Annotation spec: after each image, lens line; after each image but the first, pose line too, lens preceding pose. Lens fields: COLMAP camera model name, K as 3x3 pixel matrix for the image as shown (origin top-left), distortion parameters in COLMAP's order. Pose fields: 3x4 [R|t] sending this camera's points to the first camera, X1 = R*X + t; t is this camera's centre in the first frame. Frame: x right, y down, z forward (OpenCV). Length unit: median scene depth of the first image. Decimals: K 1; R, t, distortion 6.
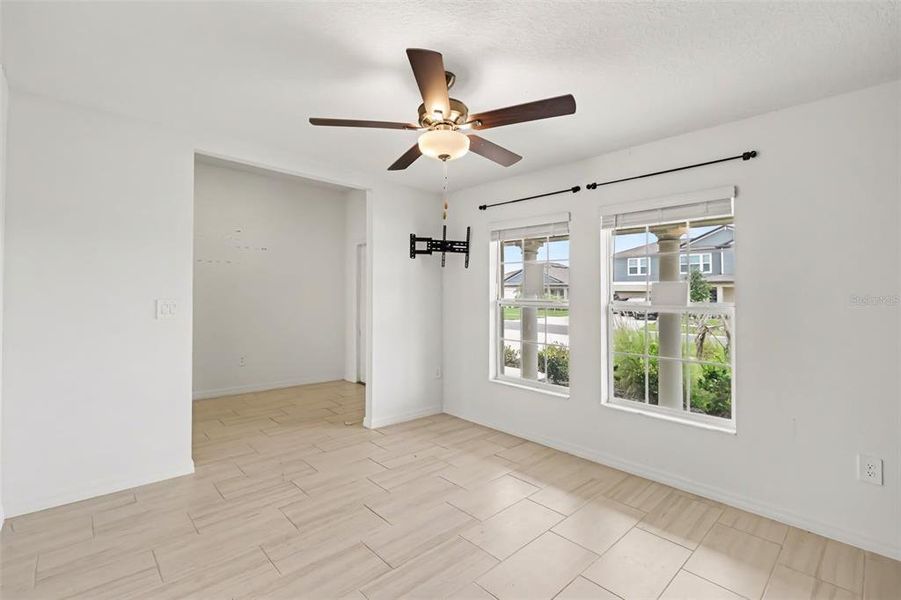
lens RADIAL K [[408.8, 0, 448.0], [0, 408.8, 294.1], [0, 0, 1]] dist [-0.000273, 0.000025]
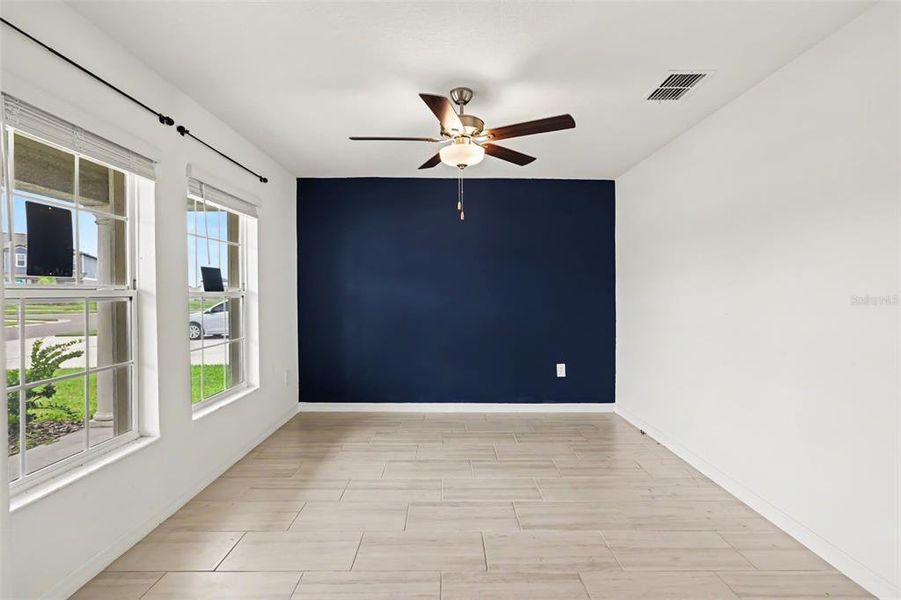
lens RADIAL K [[408.8, 0, 448.0], [0, 408.8, 294.1], [0, 0, 1]] dist [-0.000273, 0.000025]
pose [[-0.727681, -0.017425, 0.685694, -0.646507], [-0.018098, 0.999817, 0.006202, 0.020803], [-0.685677, -0.007897, -0.727863, 1.575425]]
